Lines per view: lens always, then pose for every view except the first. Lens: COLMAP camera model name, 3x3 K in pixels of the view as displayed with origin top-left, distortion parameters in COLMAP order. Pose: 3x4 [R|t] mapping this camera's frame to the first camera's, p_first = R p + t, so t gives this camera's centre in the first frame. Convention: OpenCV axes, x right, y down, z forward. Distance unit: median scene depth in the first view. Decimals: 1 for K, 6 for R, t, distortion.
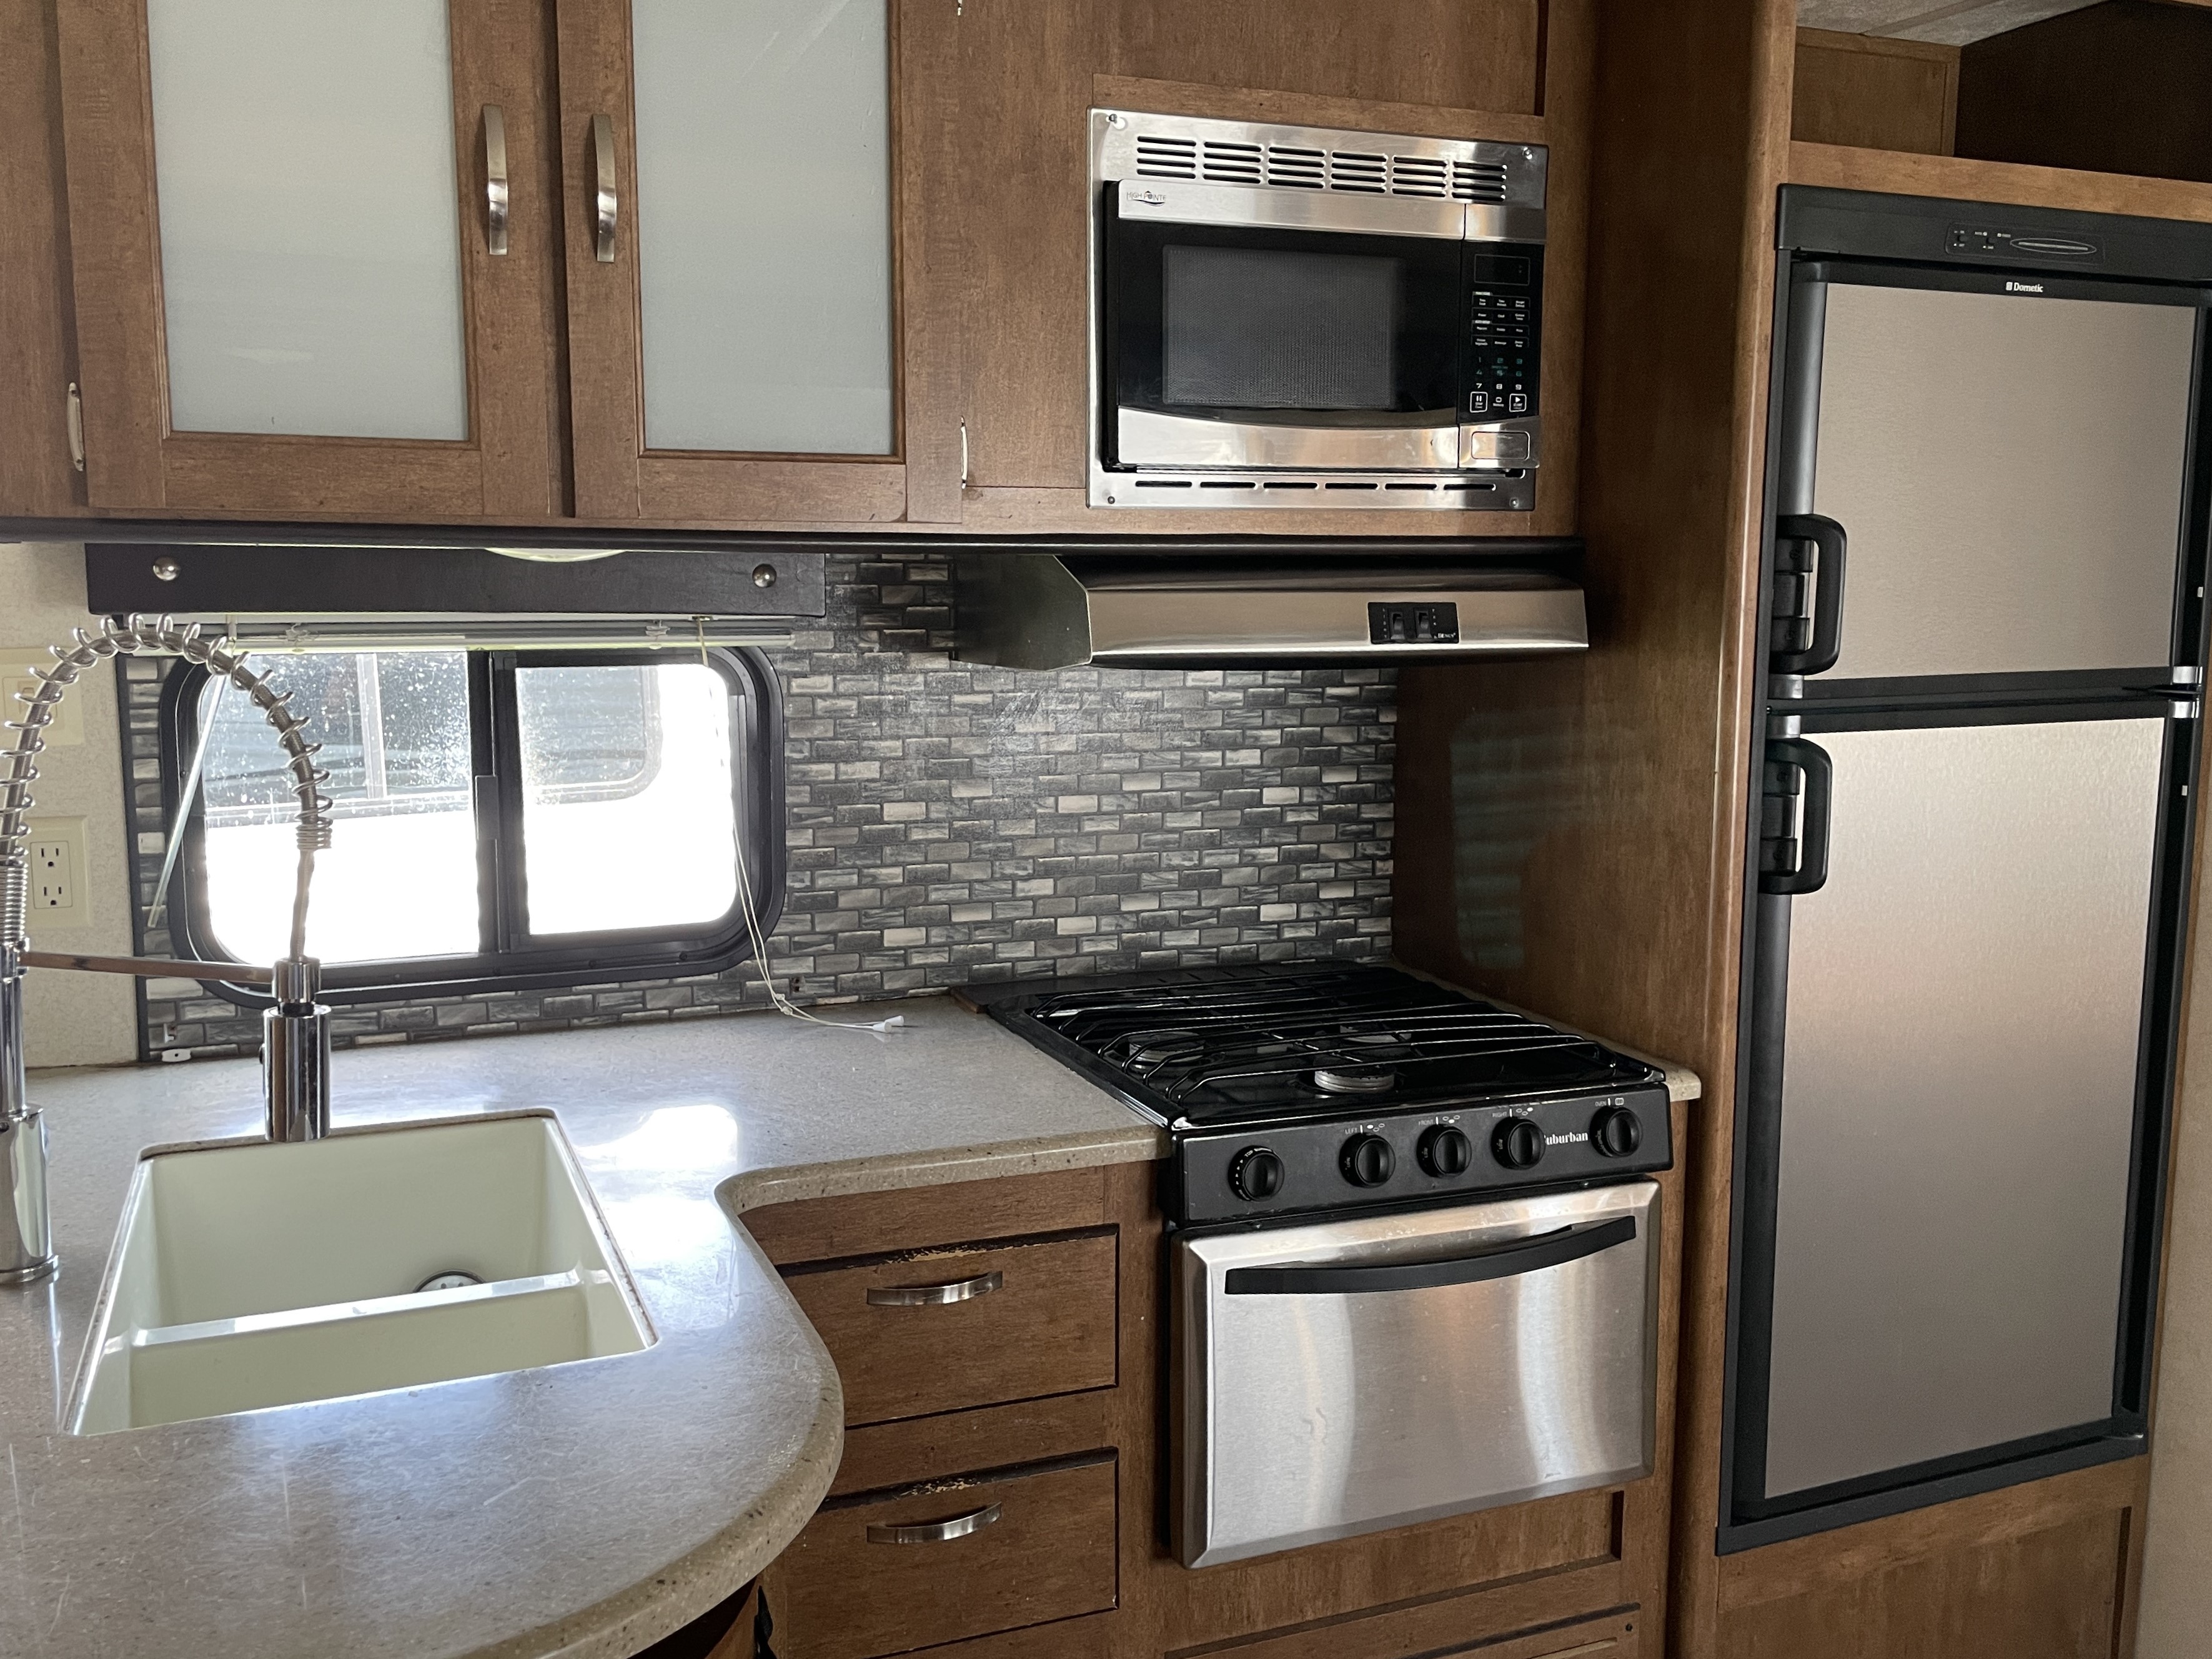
lens RADIAL K [[1975.9, 0, 1093.9], [0, 1975.9, 833.1], [0, 0, 1]] dist [0.071957, -0.101098]
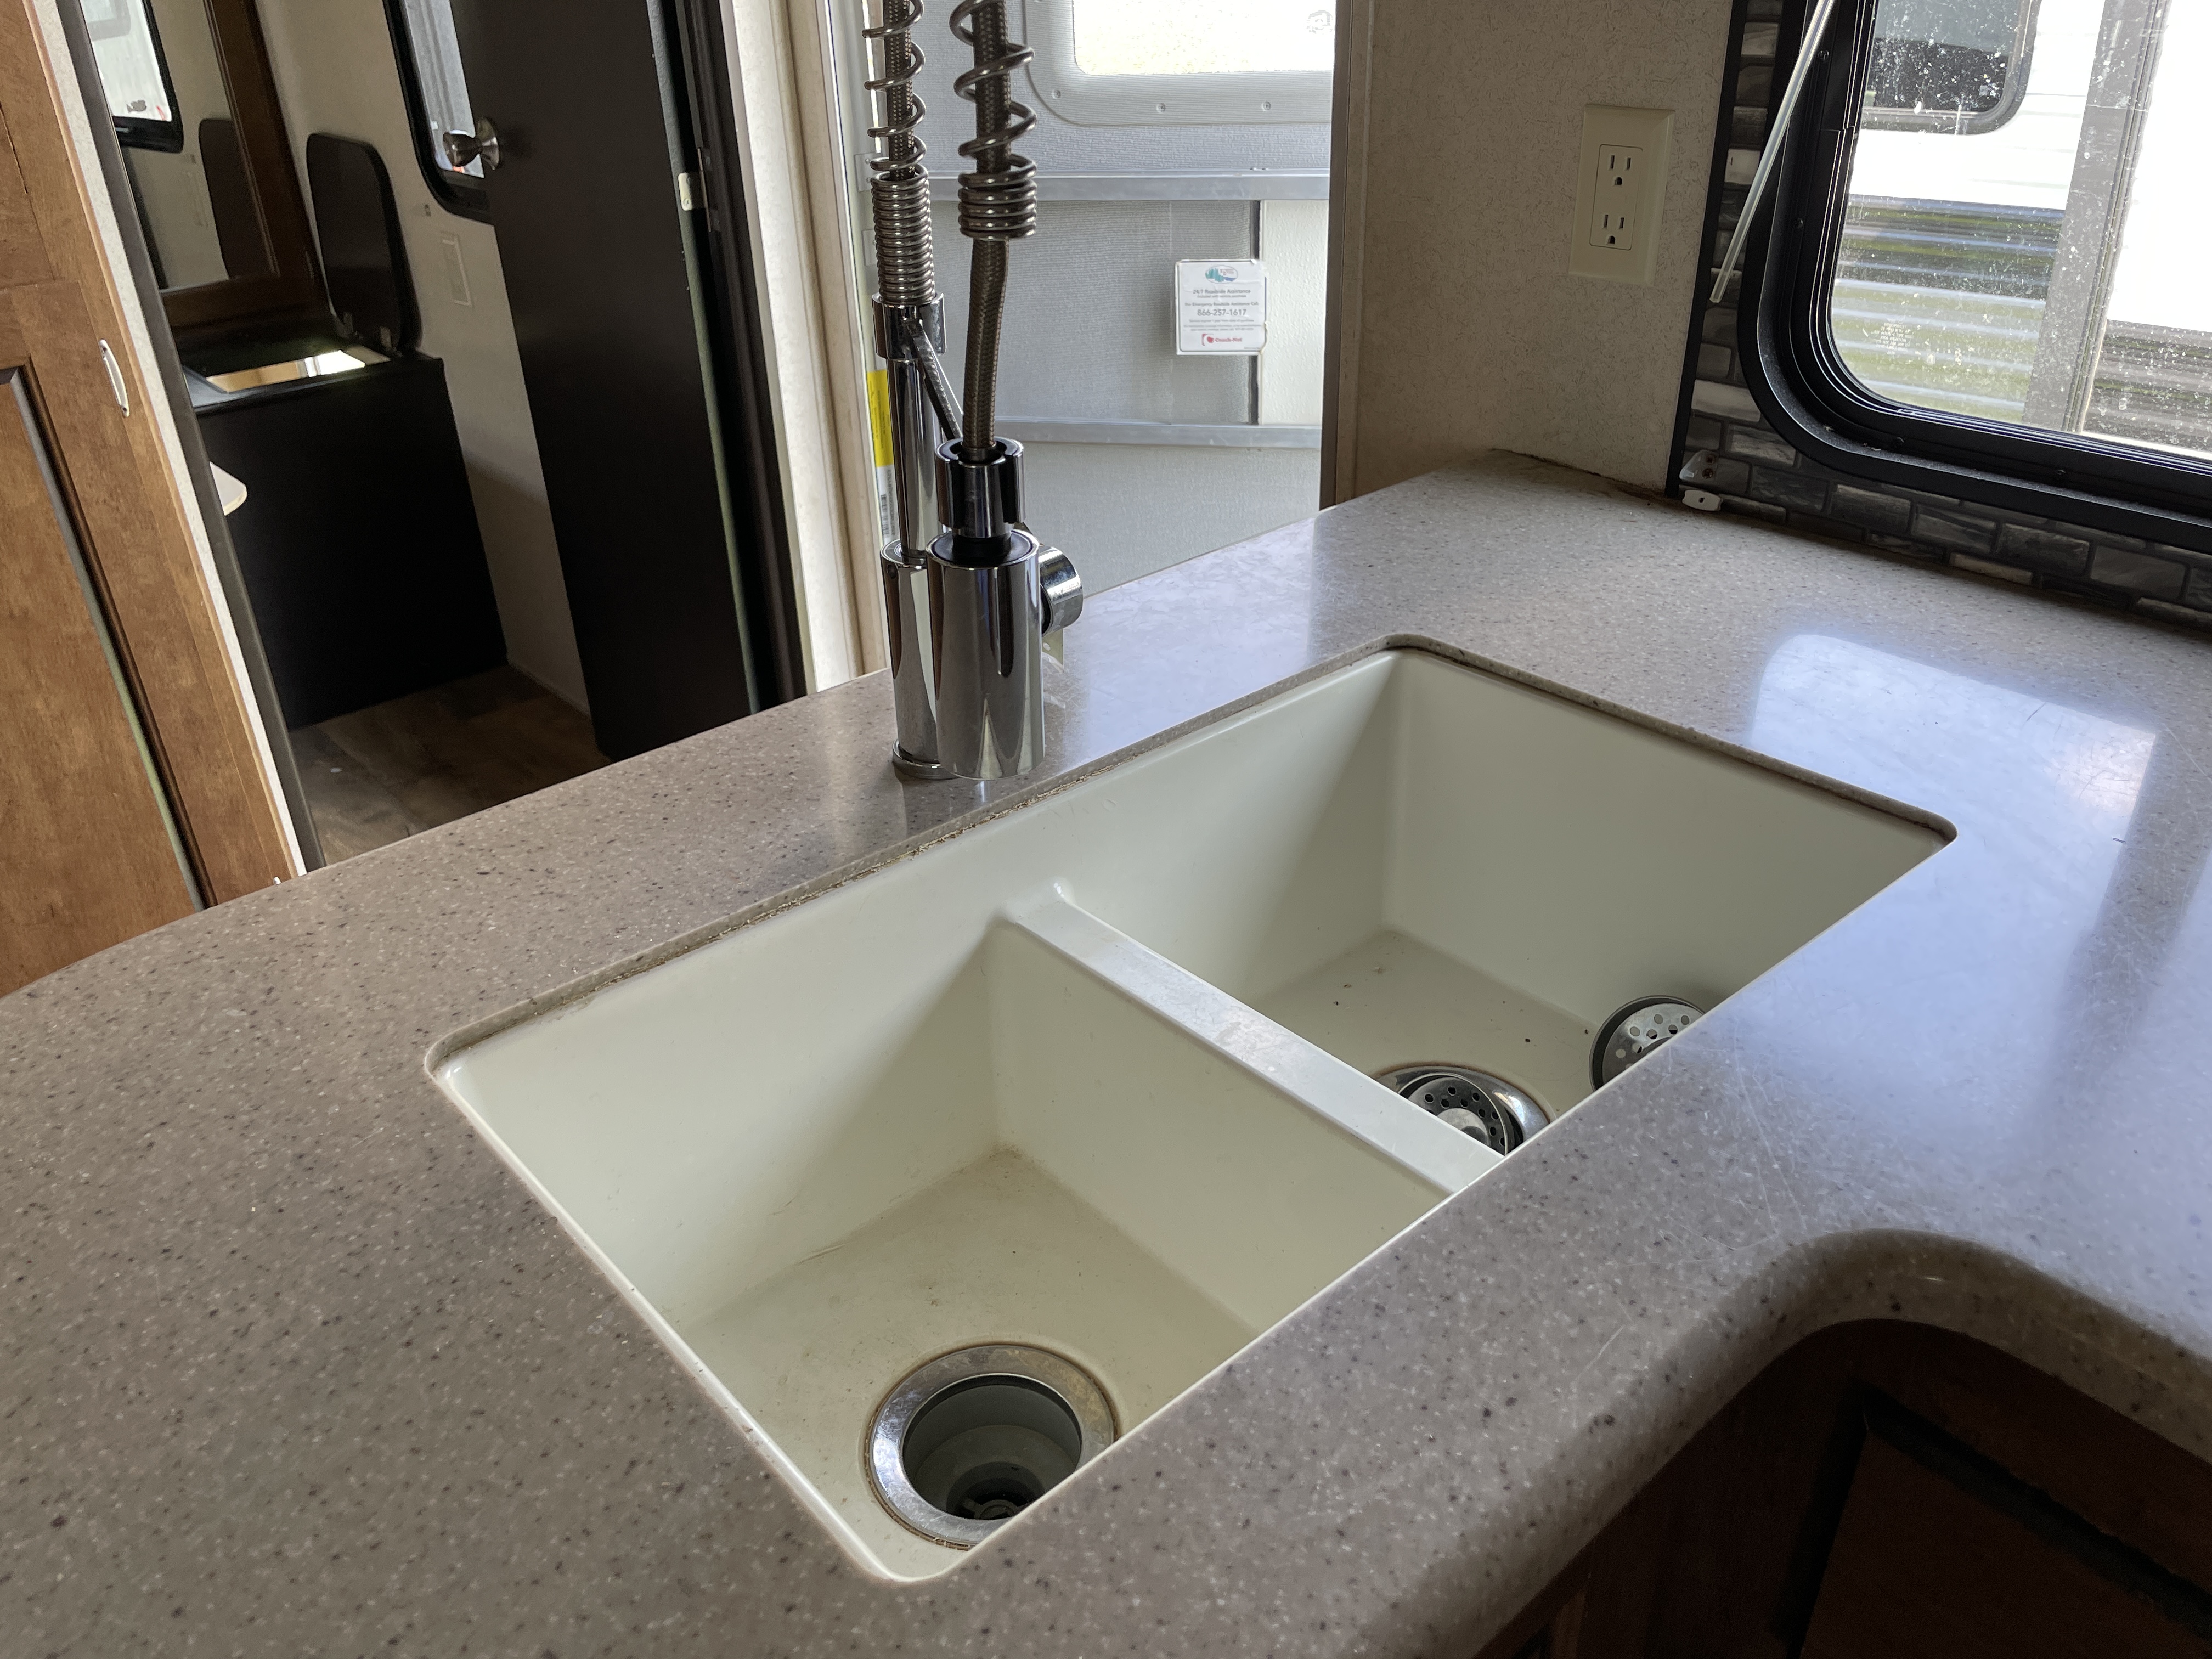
lens RADIAL K [[1695.8, 0, 1103.9], [0, 1695.8, 828.2], [0, 0, 1]] dist [0.006708, -0.001106]
pose [[0.329241, 0.452131, -0.828962, 0.009242], [-0.091649, 0.889066, 0.448512, -0.032727], [0.939788, -0.071695, 0.334154, 0.618052]]
